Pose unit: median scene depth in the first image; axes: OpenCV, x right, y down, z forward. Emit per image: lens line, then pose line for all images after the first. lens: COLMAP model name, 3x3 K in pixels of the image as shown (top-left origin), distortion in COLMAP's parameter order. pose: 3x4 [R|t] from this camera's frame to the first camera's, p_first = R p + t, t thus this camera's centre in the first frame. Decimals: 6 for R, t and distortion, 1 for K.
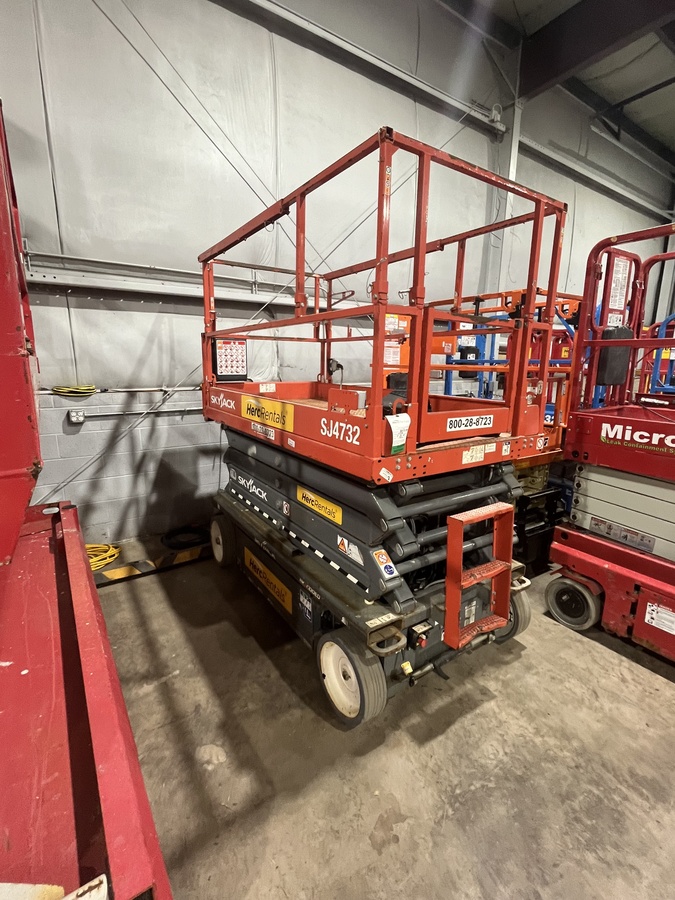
lens RADIAL K [[423.7, 0, 340.2], [0, 423.7, 447.8], [0, 0, 1]] dist [-0.000873, -0.000035]
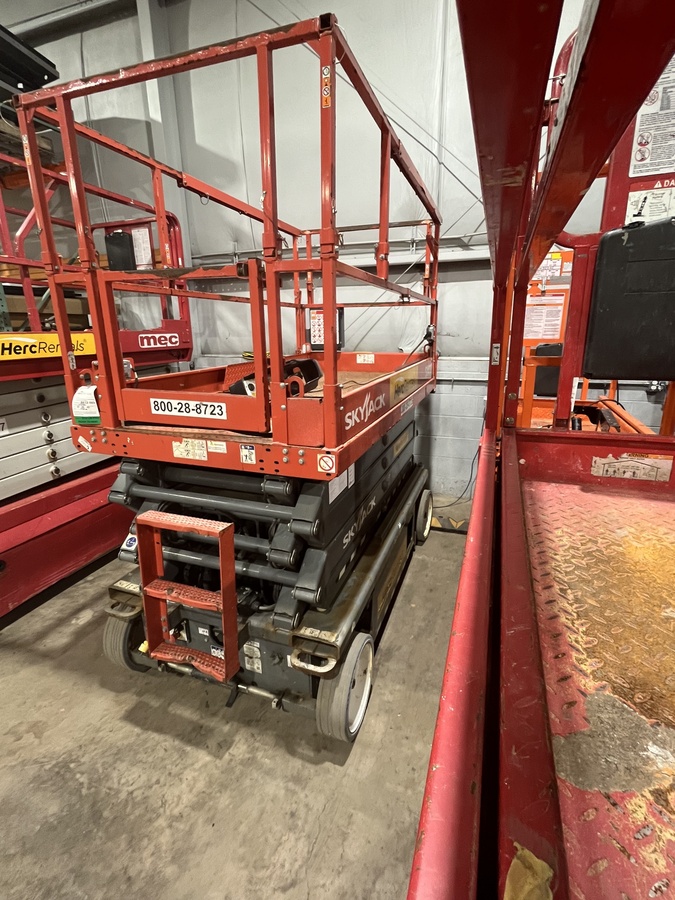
lens RADIAL K [[423.7, 0, 340.2], [0, 423.7, 447.8], [0, 0, 1]] dist [-0.000873, -0.000035]
pose [[0.587925, 0.201172, -0.783501, 1.101525], [-0.144798, 0.979111, 0.142742, -0.140127], [0.795850, 0.029528, 0.604773, 0.748008]]
